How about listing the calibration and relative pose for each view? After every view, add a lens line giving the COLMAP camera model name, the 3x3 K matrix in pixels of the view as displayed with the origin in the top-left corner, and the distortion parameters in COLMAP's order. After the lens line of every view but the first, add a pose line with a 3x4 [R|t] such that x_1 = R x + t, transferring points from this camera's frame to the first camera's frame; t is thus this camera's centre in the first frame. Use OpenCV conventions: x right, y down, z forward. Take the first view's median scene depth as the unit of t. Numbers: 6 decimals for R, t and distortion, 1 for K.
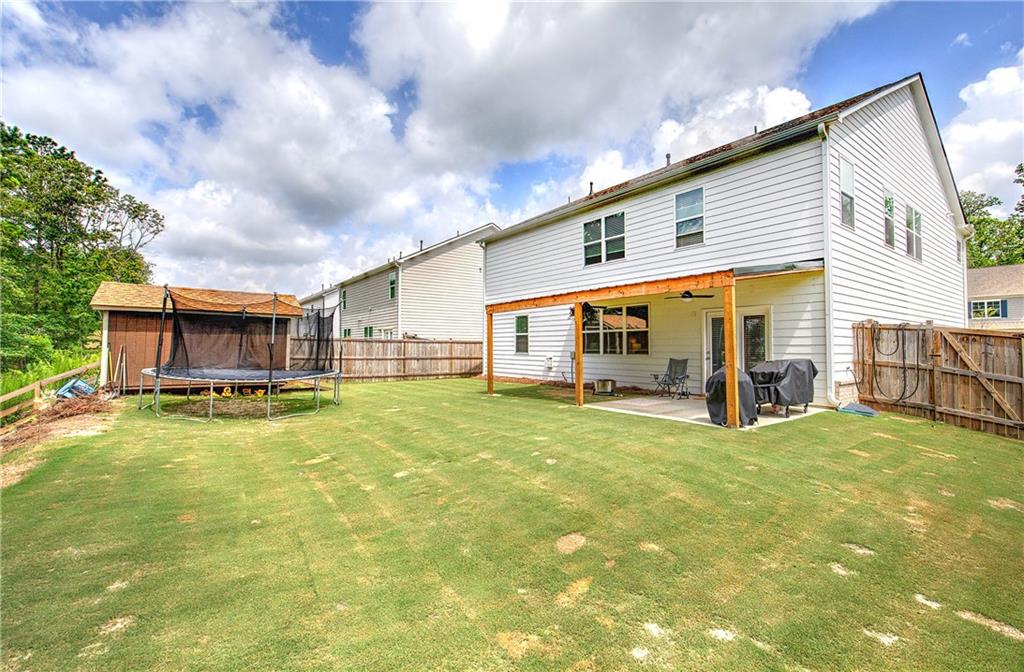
lens RADIAL K [[447.0, 0, 519.1], [0, 447.0, 334.7], [0, 0, 1]] dist [-0.000245, -0.000039]
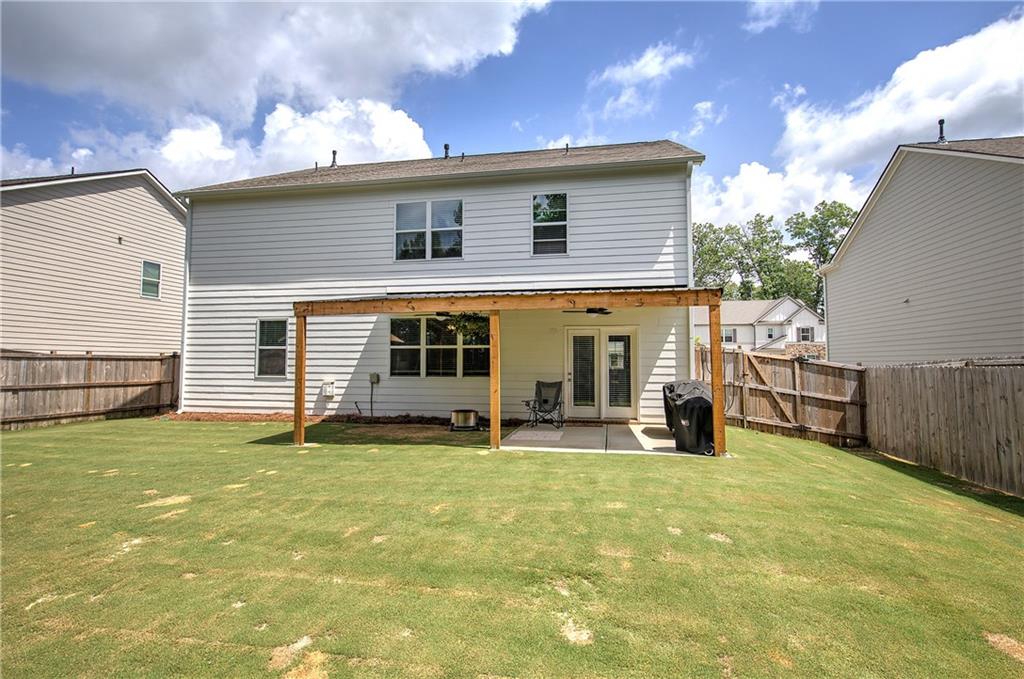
lens RADIAL K [[501.5, 0, 512.0], [0, 501.5, 339.5], [0, 0, 1]] dist [-0.000053, 0.000168]
pose [[0.741594, 0.032351, 0.670068, -0.285865], [-0.019363, 0.999453, -0.026824, -0.000381], [-0.670569, 0.006918, 0.741815, 0.254879]]
